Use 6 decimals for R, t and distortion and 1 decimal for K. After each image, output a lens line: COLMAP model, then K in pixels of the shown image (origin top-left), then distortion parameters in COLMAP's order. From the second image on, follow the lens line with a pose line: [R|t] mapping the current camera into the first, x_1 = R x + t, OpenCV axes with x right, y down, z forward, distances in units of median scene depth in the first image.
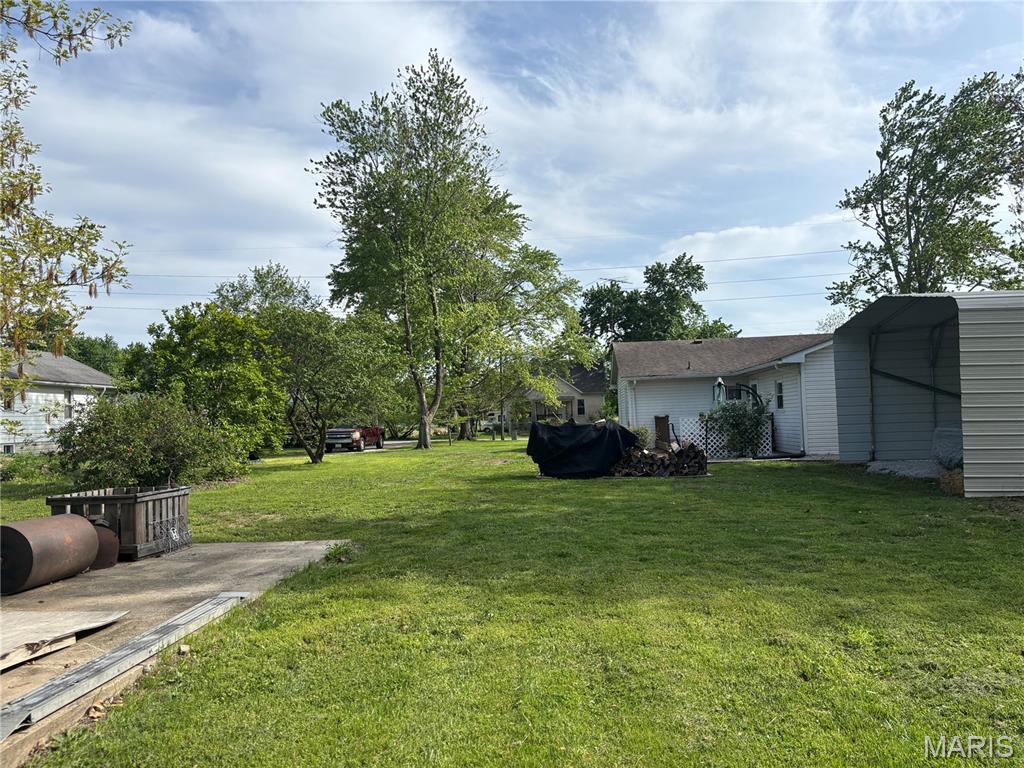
lens RADIAL K [[777.2, 0, 512.0], [0, 777.2, 384.0], [0, 0, 1]] dist [-0.003181, -0.006361]
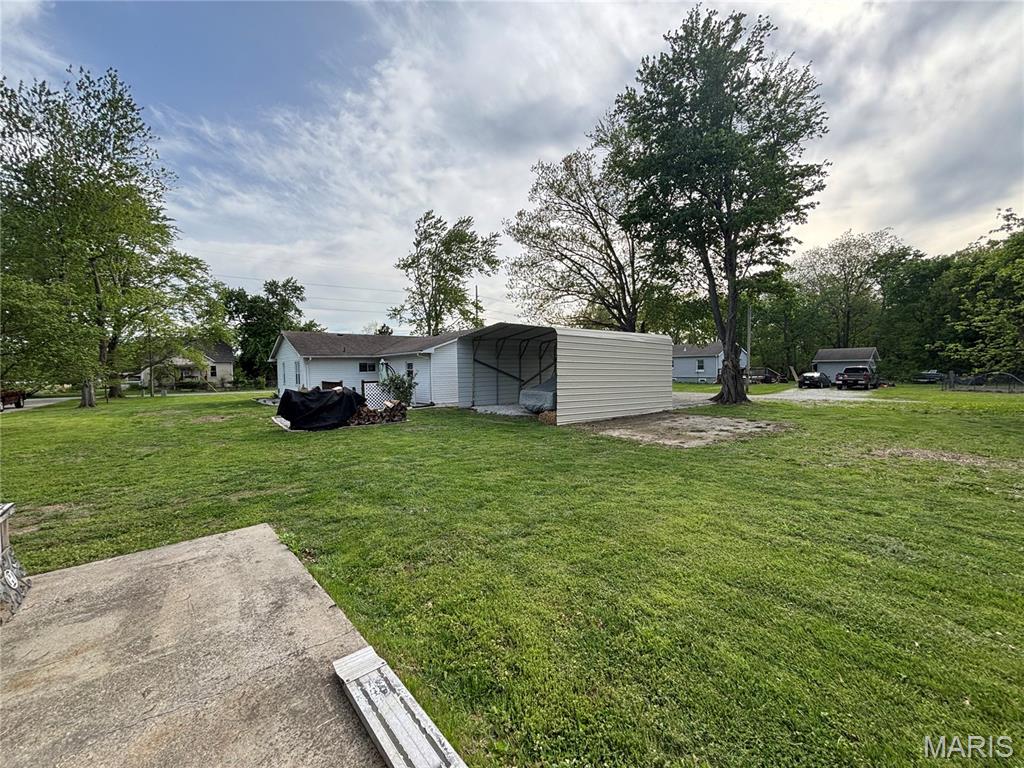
lens RADIAL K [[407.0, 0, 512.0], [0, 407.0, 384.0], [0, 0, 1]] dist [-0.029883, -0.000384]
pose [[0.690314, -0.006666, 0.723479, -0.093814], [-0.038686, 0.998187, 0.046109, -0.003390], [-0.722474, -0.059818, 0.688805, 0.113881]]
